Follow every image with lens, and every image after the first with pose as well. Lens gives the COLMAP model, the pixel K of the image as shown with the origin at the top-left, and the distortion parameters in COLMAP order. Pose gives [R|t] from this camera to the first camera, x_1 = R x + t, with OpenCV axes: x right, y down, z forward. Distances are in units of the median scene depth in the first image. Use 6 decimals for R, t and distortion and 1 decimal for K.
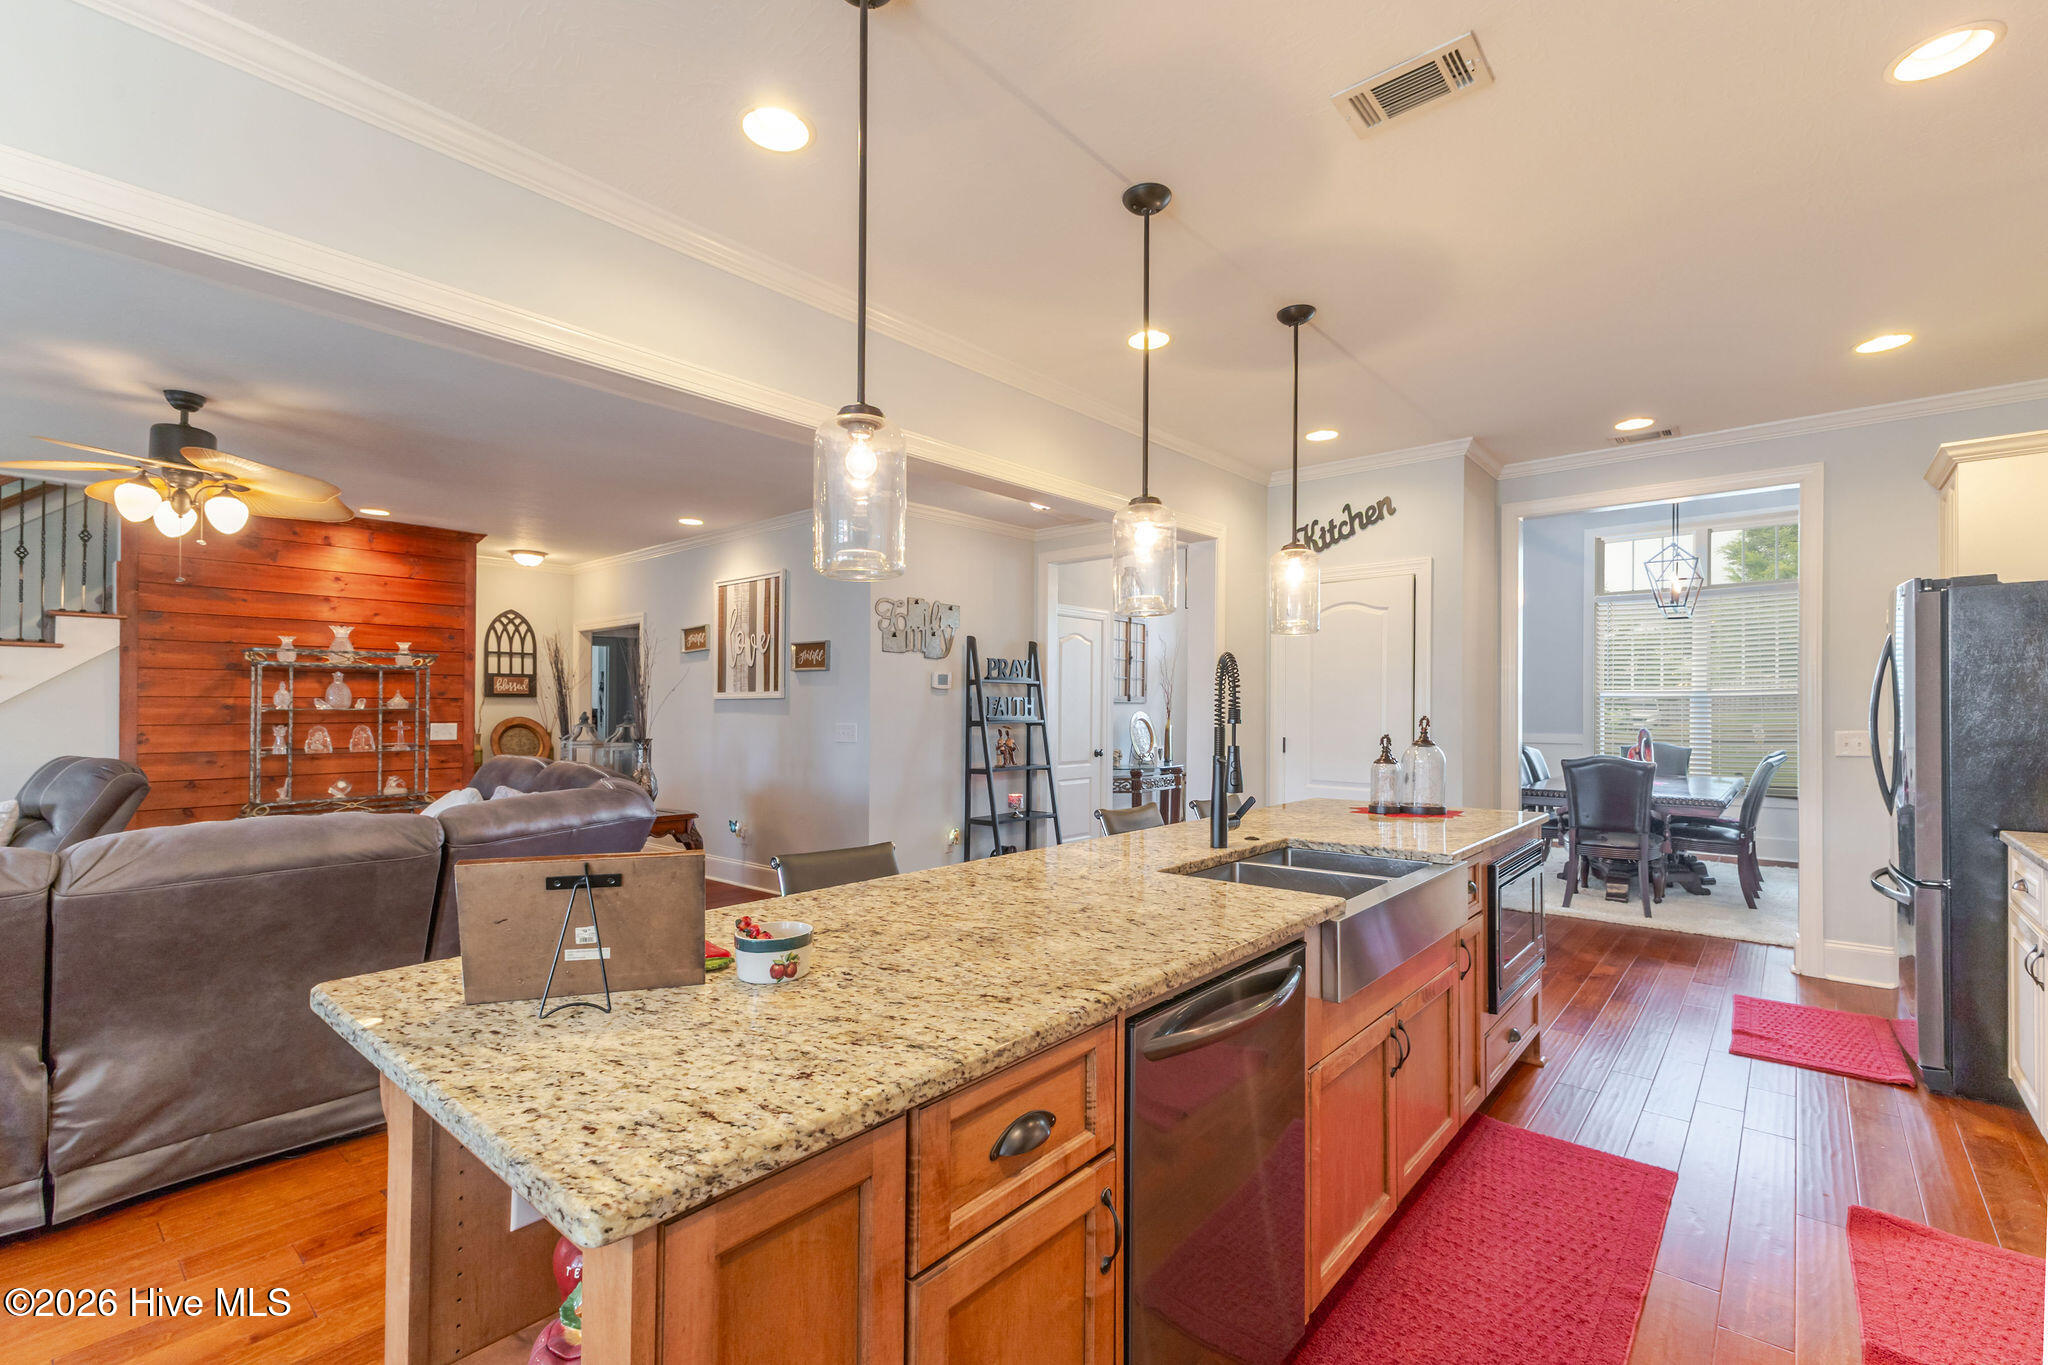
lens RADIAL K [[898.5, 0, 1028.5], [0, 898.5, 693.3], [0, 0, 1]] dist [0.001266, 0.000011]
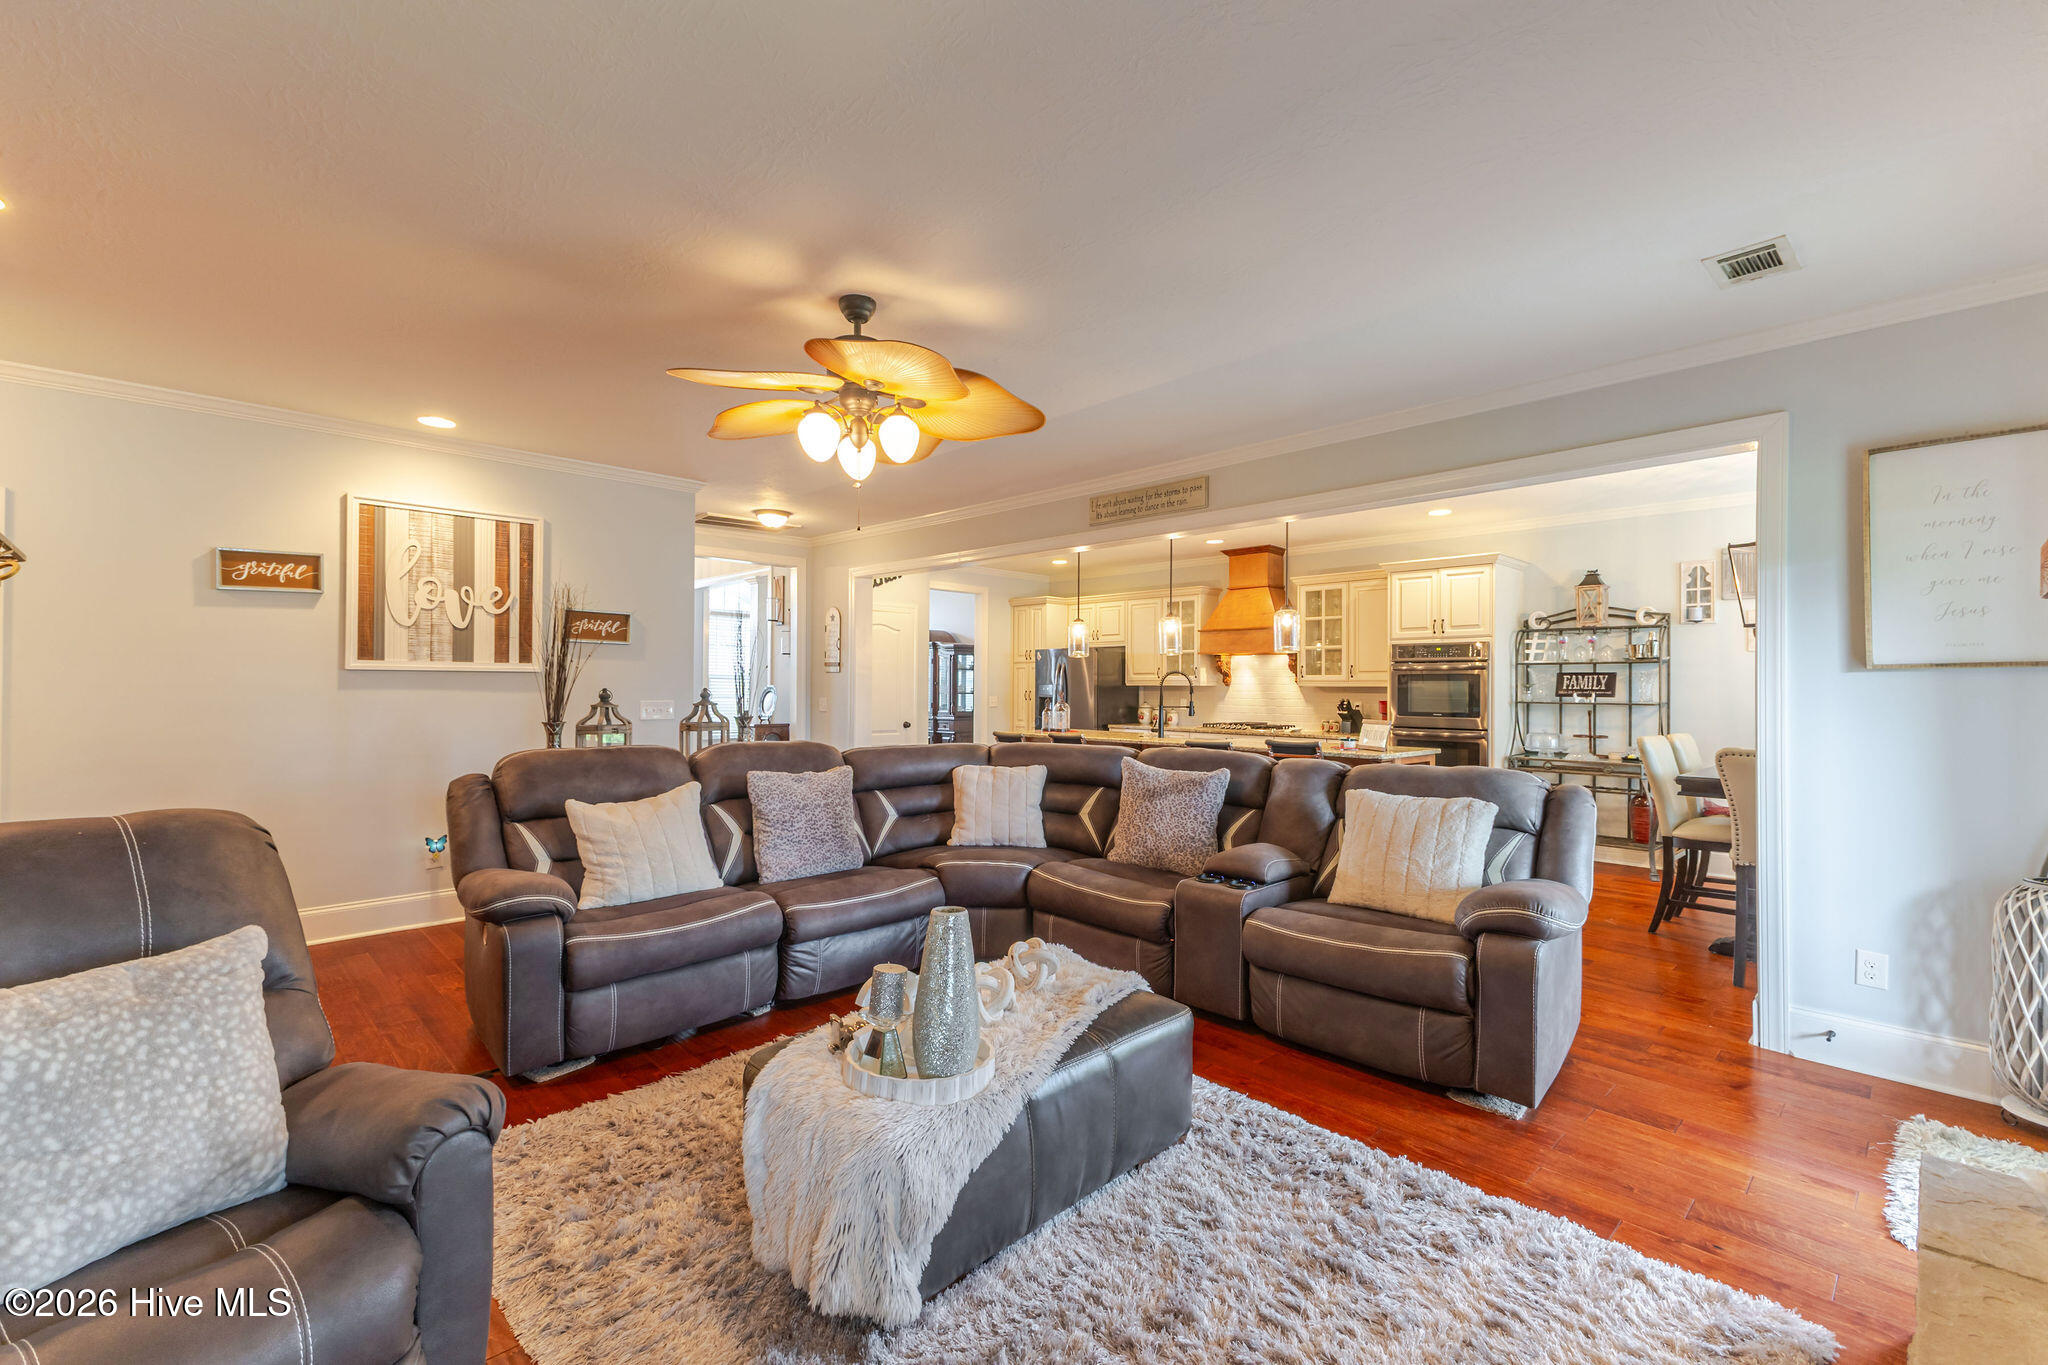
lens RADIAL K [[883.2, 0, 1024.0], [0, 883.2, 682.5], [0, 0, 1]] dist [0.009134, -0.000310]
pose [[0.099357, 0.006500, 0.995031, -1.029723], [-0.024479, 0.999692, -0.004086, 0.007528], [-0.994751, -0.023951, 0.099485, 0.457731]]
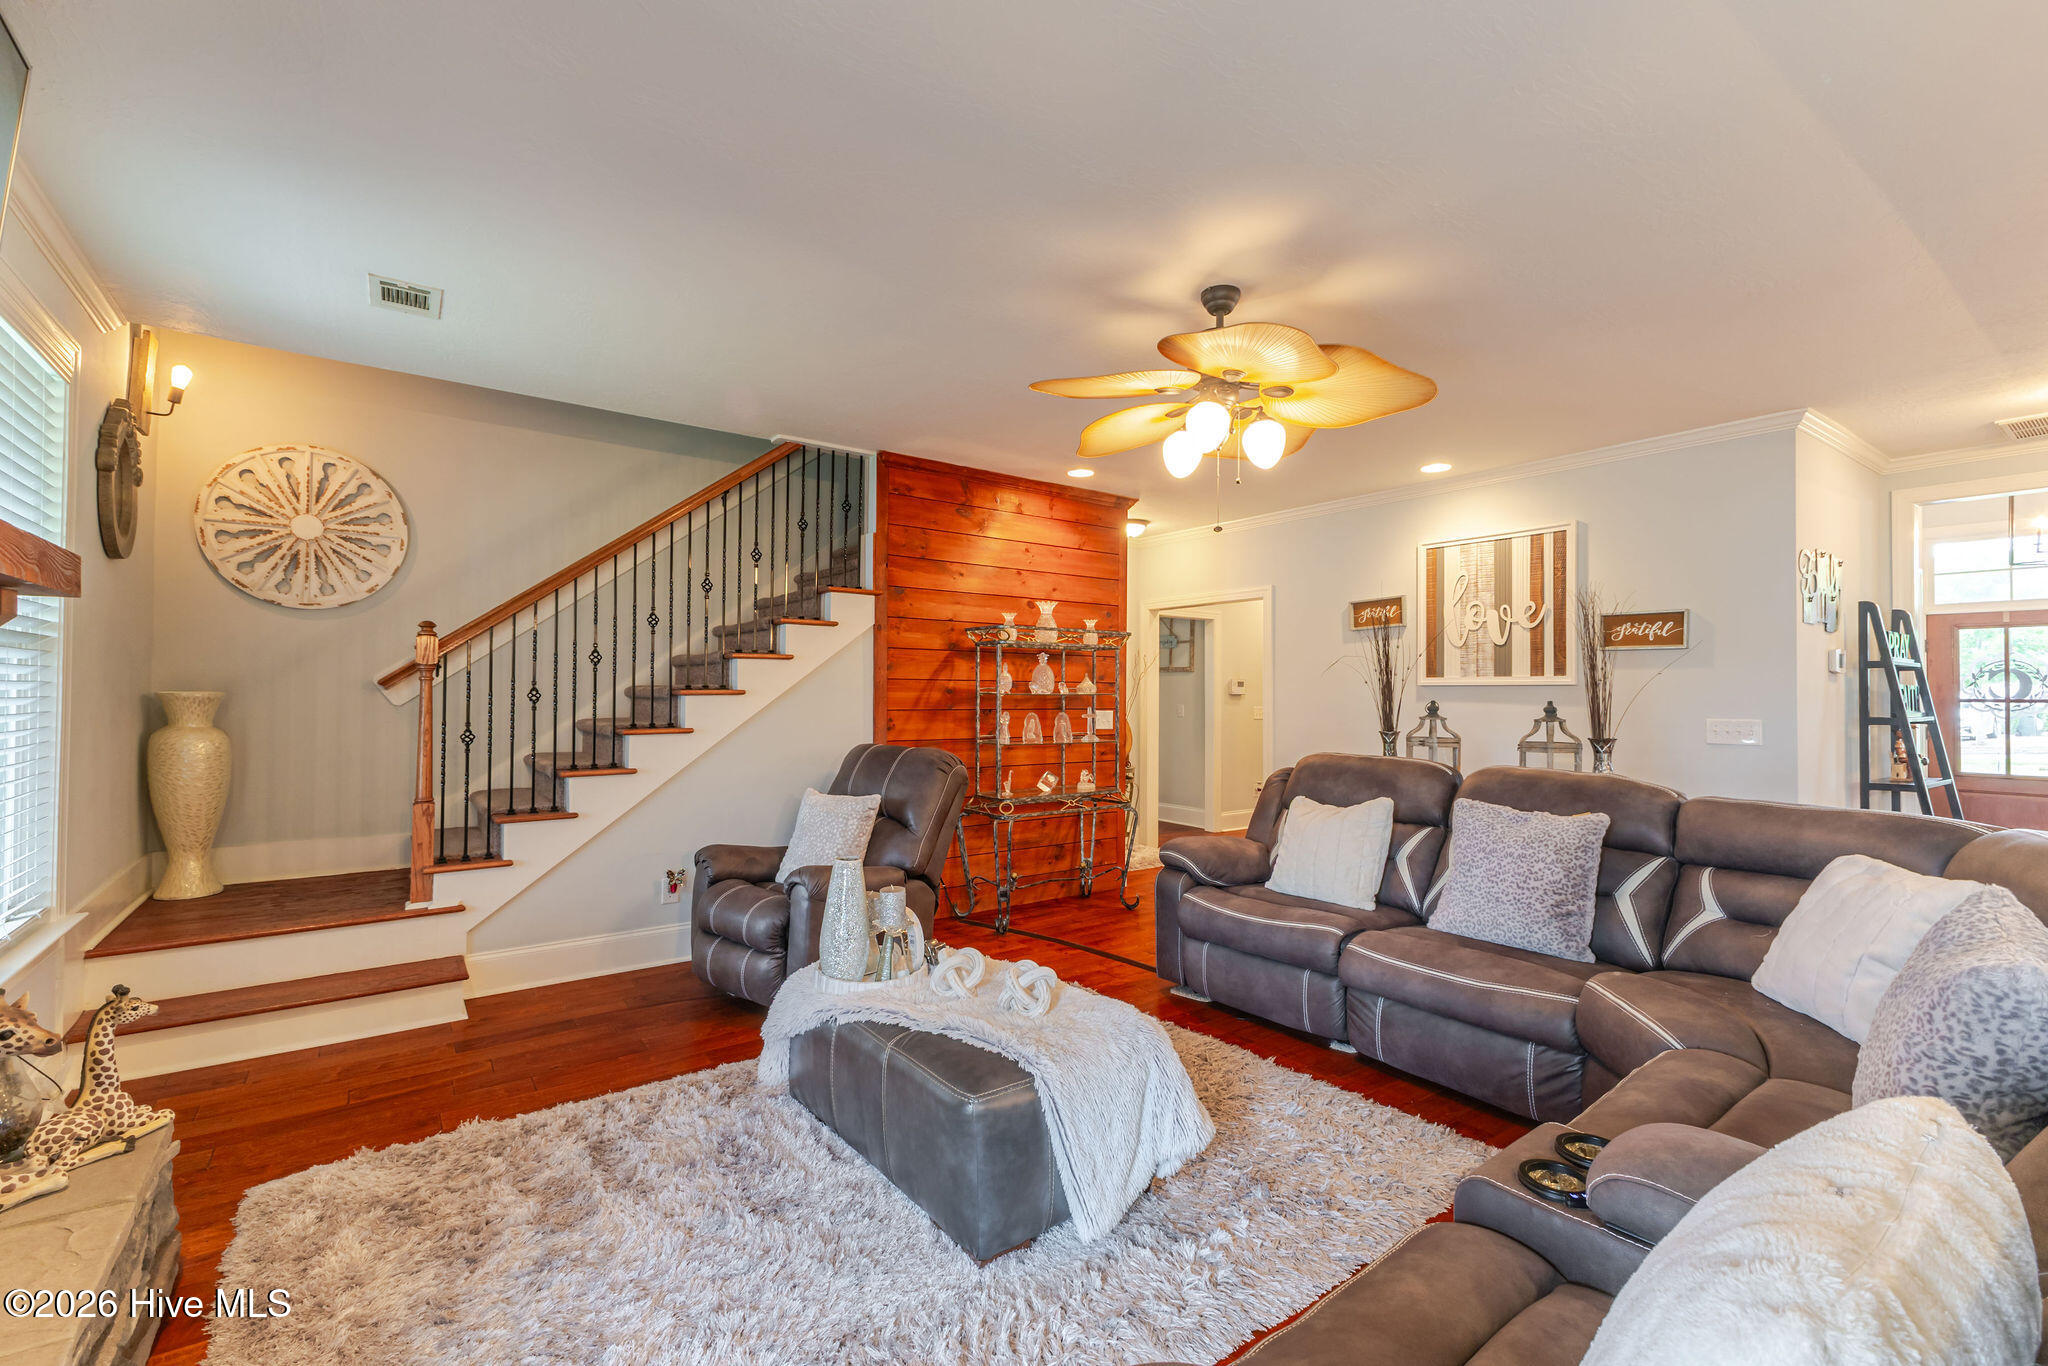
lens RADIAL K [[883.2, 0, 1024.0], [0, 883.2, 683.0], [0, 0, 1]] dist [0.009134, -0.000310]
pose [[0.973458, 0.005064, -0.228811, -0.554136], [-0.004178, 0.999982, 0.004360, 0.002543], [0.228829, -0.003289, 0.973461, 0.130690]]
